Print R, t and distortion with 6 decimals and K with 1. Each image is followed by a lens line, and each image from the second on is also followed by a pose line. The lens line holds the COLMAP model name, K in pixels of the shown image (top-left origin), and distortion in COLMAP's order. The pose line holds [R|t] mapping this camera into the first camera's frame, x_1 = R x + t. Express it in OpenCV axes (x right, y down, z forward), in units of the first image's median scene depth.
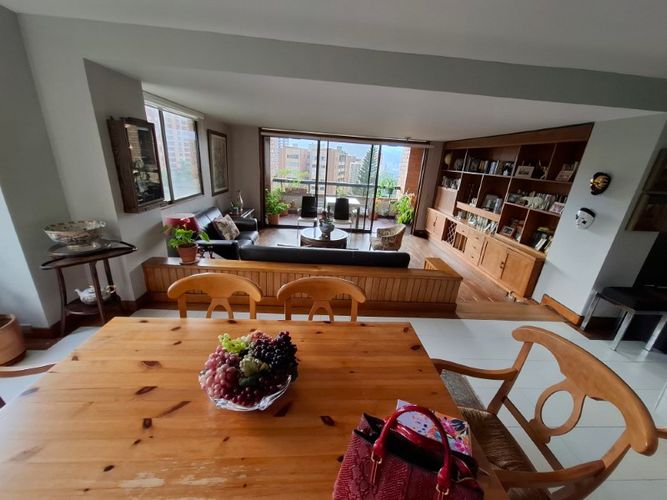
lens RADIAL K [[263.1, 0, 333.5], [0, 263.1, 250.0], [0, 0, 1]] dist [0.002520, -0.000303]
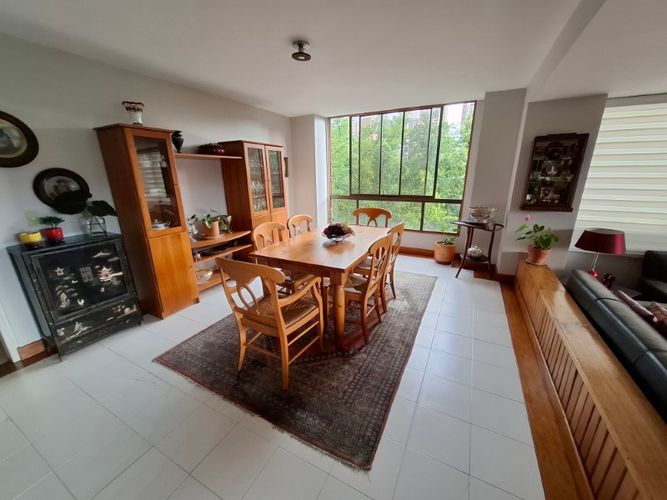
lens RADIAL K [[263.1, 0, 333.5], [0, 263.1, 250.0], [0, 0, 1]] dist [0.002520, -0.000303]
pose [[-0.505679, 0.183435, -0.842995, 0.399949], [-0.313847, 0.871069, 0.377808, -0.080956], [0.803610, 0.455621, -0.382911, 0.397892]]
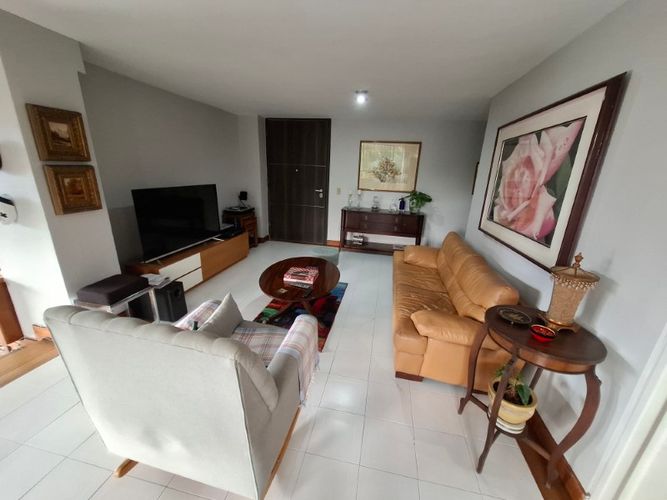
lens RADIAL K [[263.1, 0, 333.5], [0, 263.1, 250.0], [0, 0, 1]] dist [0.002520, -0.000303]
pose [[0.258791, -0.341324, 0.903618, 0.299754], [0.300716, 0.917467, 0.260432, 0.030174], [-0.917931, 0.204335, 0.340074, 0.012196]]
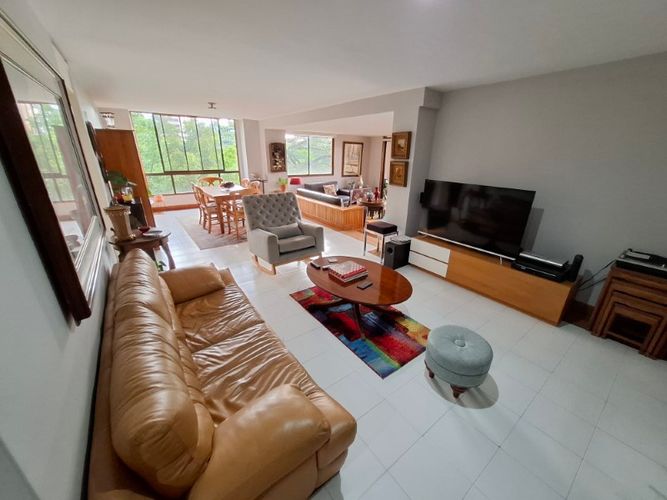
lens RADIAL K [[263.1, 0, 333.5], [0, 263.1, 250.0], [0, 0, 1]] dist [0.002520, -0.000303]
pose [[0.550760, 0.236705, -0.800396, 1.150835], [-0.255047, 0.960806, 0.108643, 0.107996], [0.794742, 0.144302, 0.589544, -0.073904]]
